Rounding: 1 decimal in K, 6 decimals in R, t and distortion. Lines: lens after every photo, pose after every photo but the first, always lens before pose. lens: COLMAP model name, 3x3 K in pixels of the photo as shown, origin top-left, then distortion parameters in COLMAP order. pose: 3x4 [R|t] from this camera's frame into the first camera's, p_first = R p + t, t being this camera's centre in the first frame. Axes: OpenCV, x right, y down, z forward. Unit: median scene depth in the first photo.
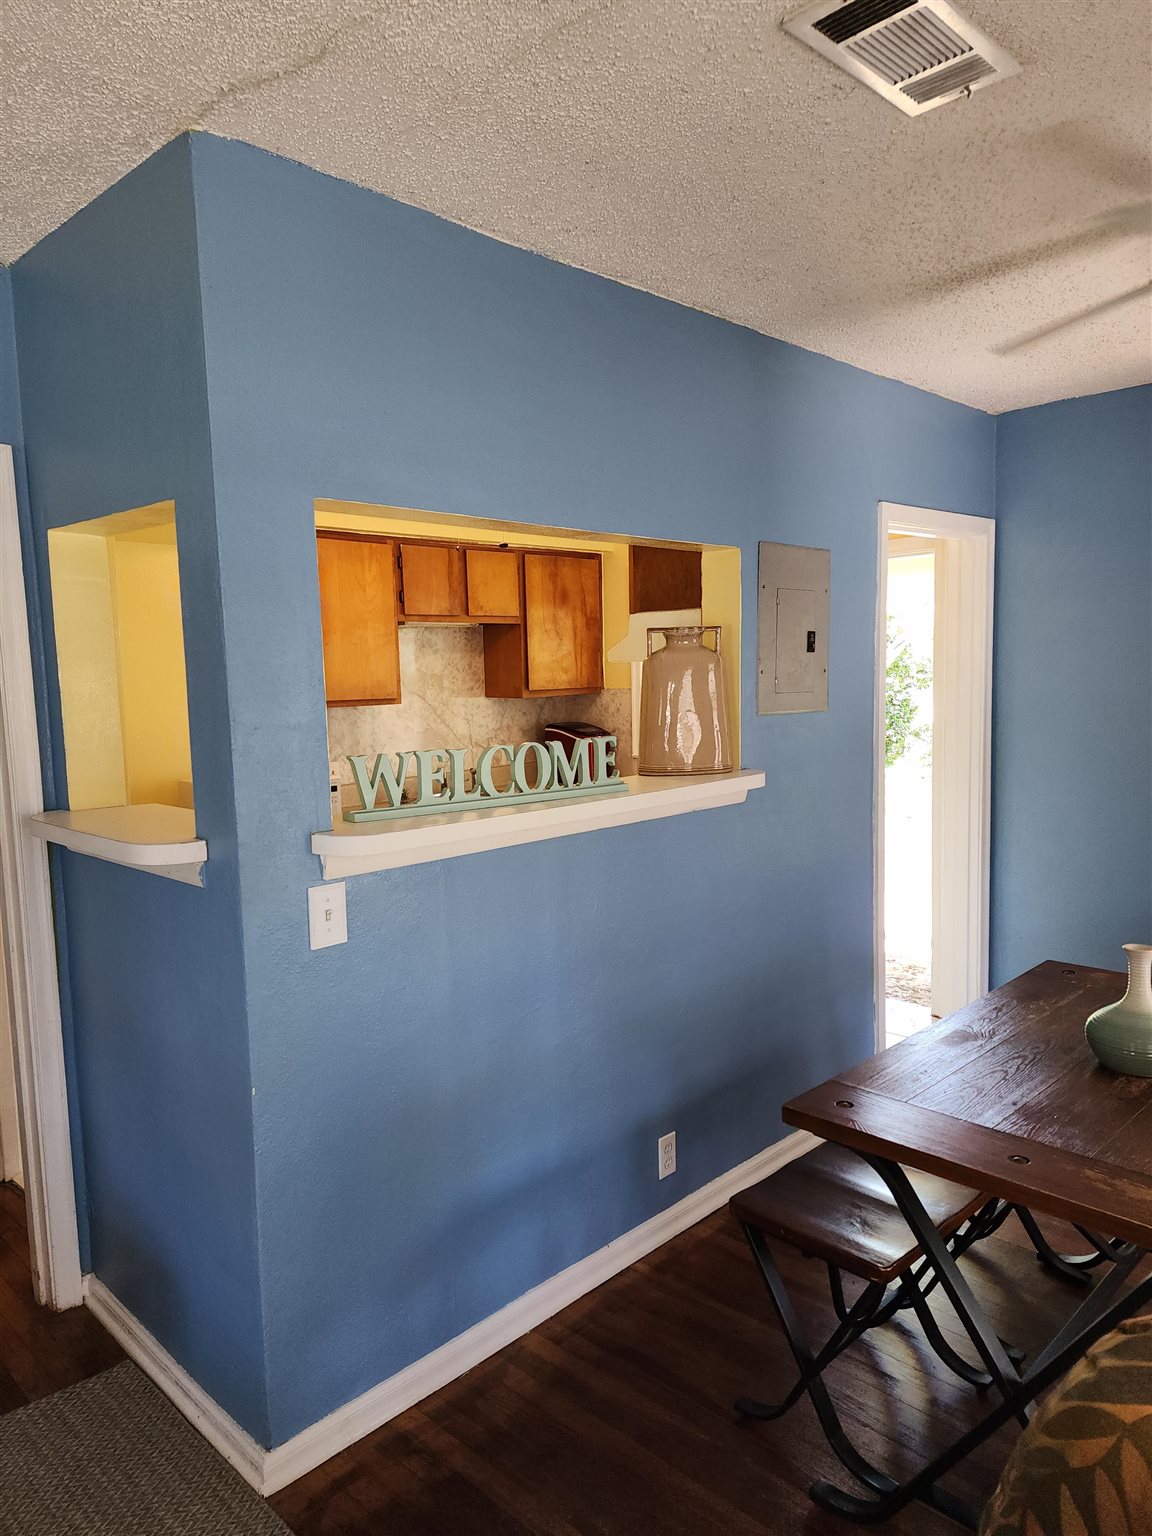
lens RADIAL K [[1016.7, 0, 576.0], [0, 1016.7, 768.0], [0, 0, 1]] dist [0.050763, -0.005203]
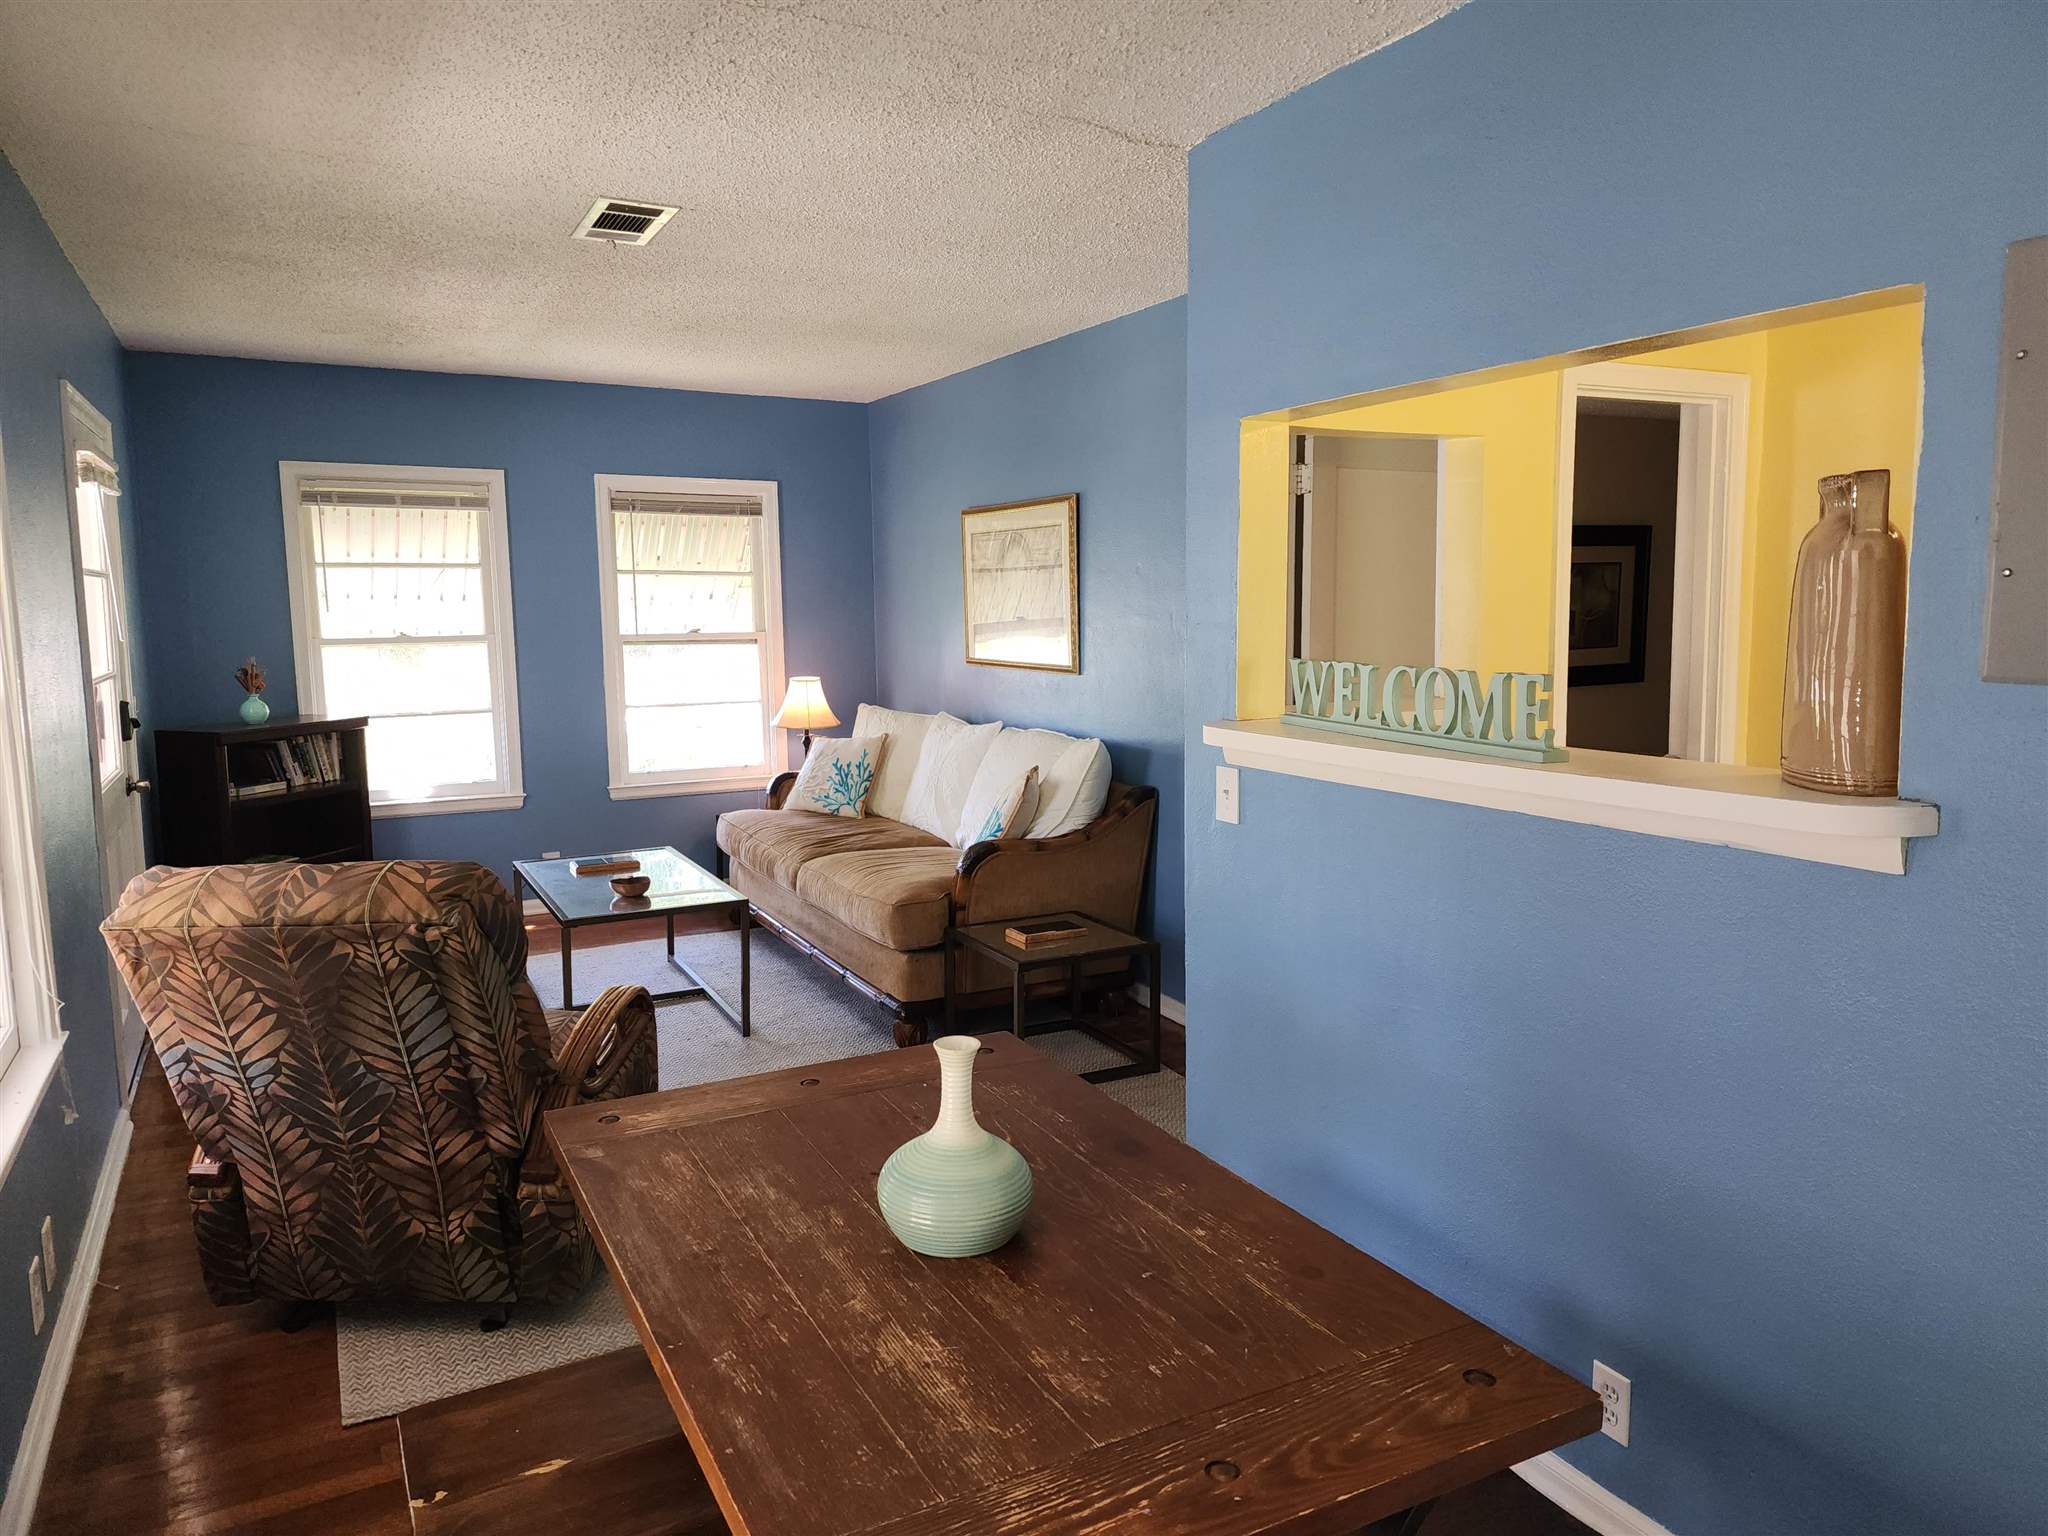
lens RADIAL K [[1355.6, 0, 1068.6], [0, 1355.6, 769.5], [0, 0, 1]] dist [0.050763, -0.005203]
pose [[-0.262255, 0.151444, -0.953041, 0.470757], [-0.074828, 0.981444, 0.176549, -0.051064], [0.962093, 0.117615, -0.246056, 0.462487]]
